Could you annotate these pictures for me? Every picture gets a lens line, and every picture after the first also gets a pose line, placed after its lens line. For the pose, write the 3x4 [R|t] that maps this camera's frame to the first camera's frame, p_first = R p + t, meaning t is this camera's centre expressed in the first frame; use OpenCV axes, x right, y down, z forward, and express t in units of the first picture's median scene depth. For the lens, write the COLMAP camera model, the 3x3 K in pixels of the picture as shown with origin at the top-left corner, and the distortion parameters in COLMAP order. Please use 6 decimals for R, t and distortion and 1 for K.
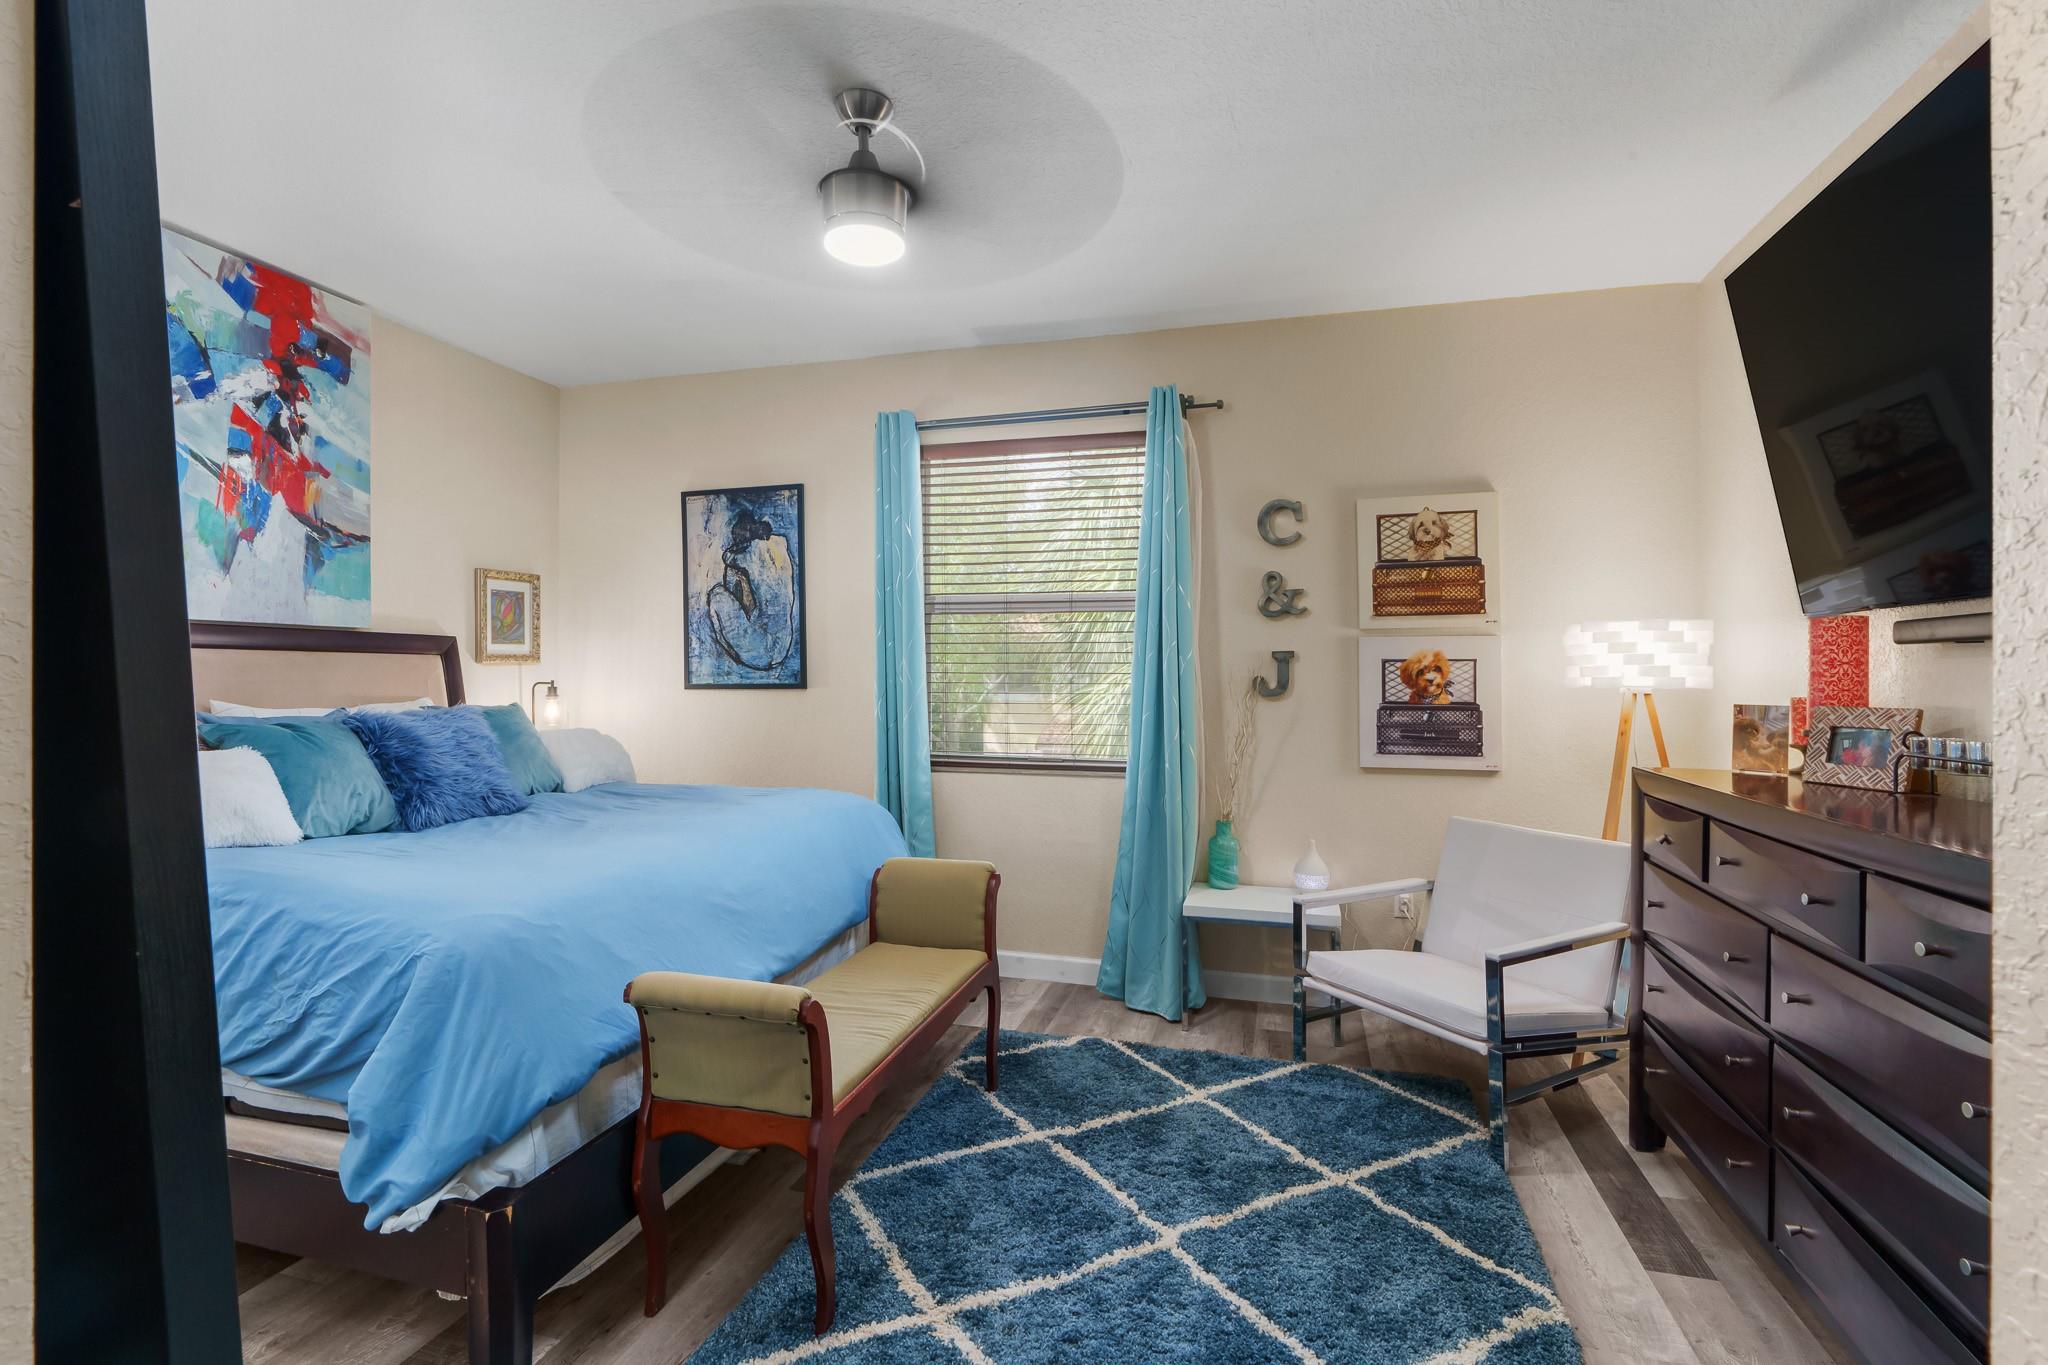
lens RADIAL K [[930.1, 0, 1020.8], [0, 930.1, 672.6], [0, 0, 1]] dist [-0.006661, 0.000550]
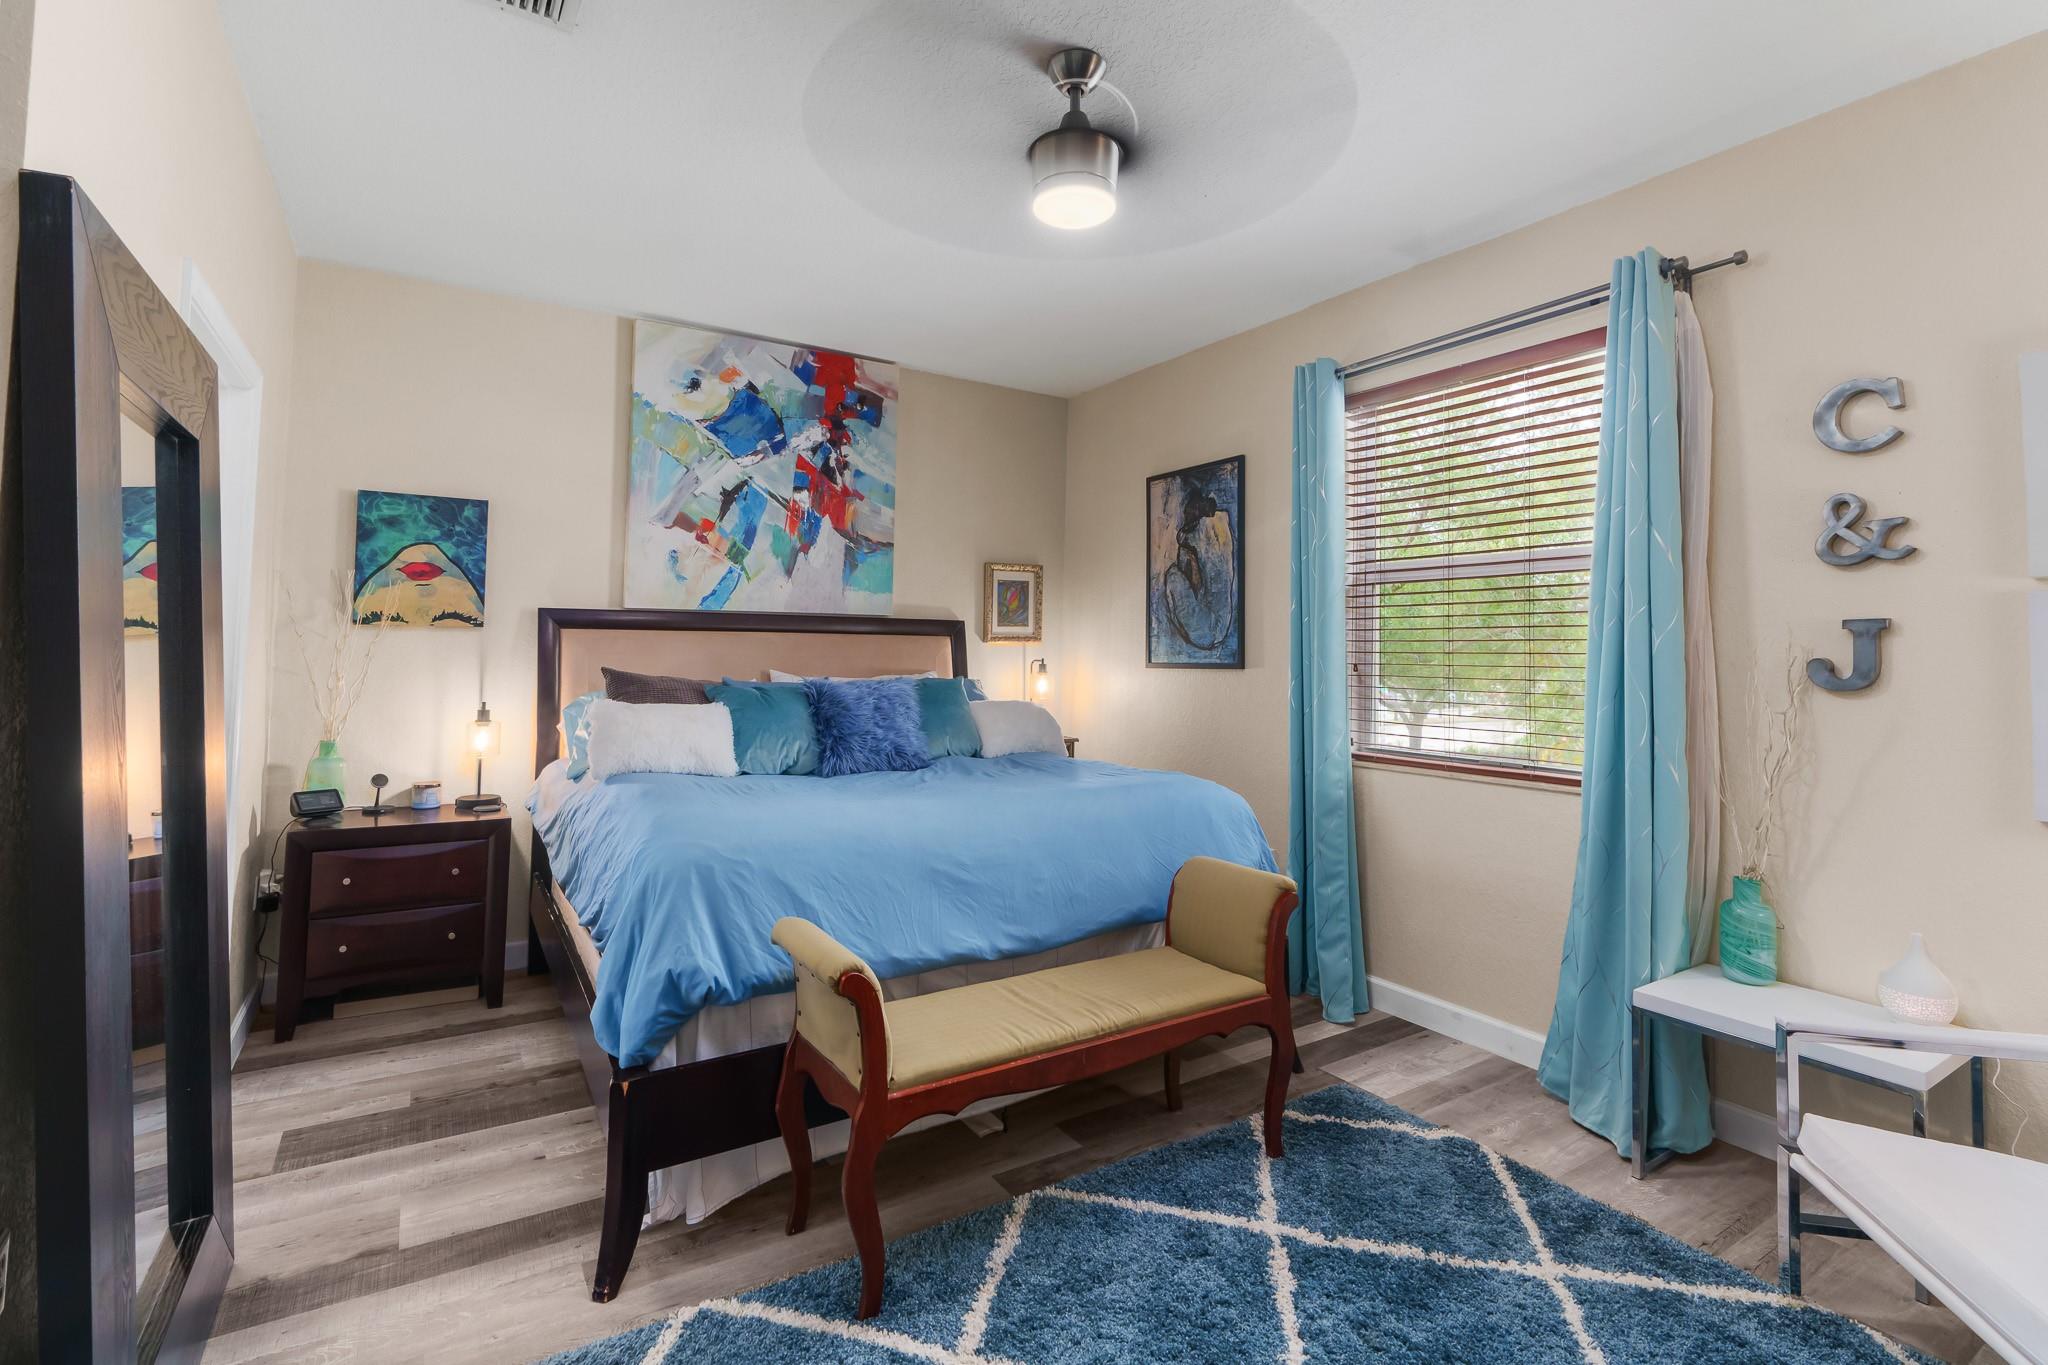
lens RADIAL K [[935.6, 0, 1025.7], [0, 935.6, 612.6], [0, 0, 1]] dist [-0.004116, 0.001135]
pose [[0.754209, -0.024148, -0.656190, 0.291077], [-0.005054, 0.999080, -0.042575, 0.001935], [0.656615, 0.035427, 0.753394, 0.170072]]
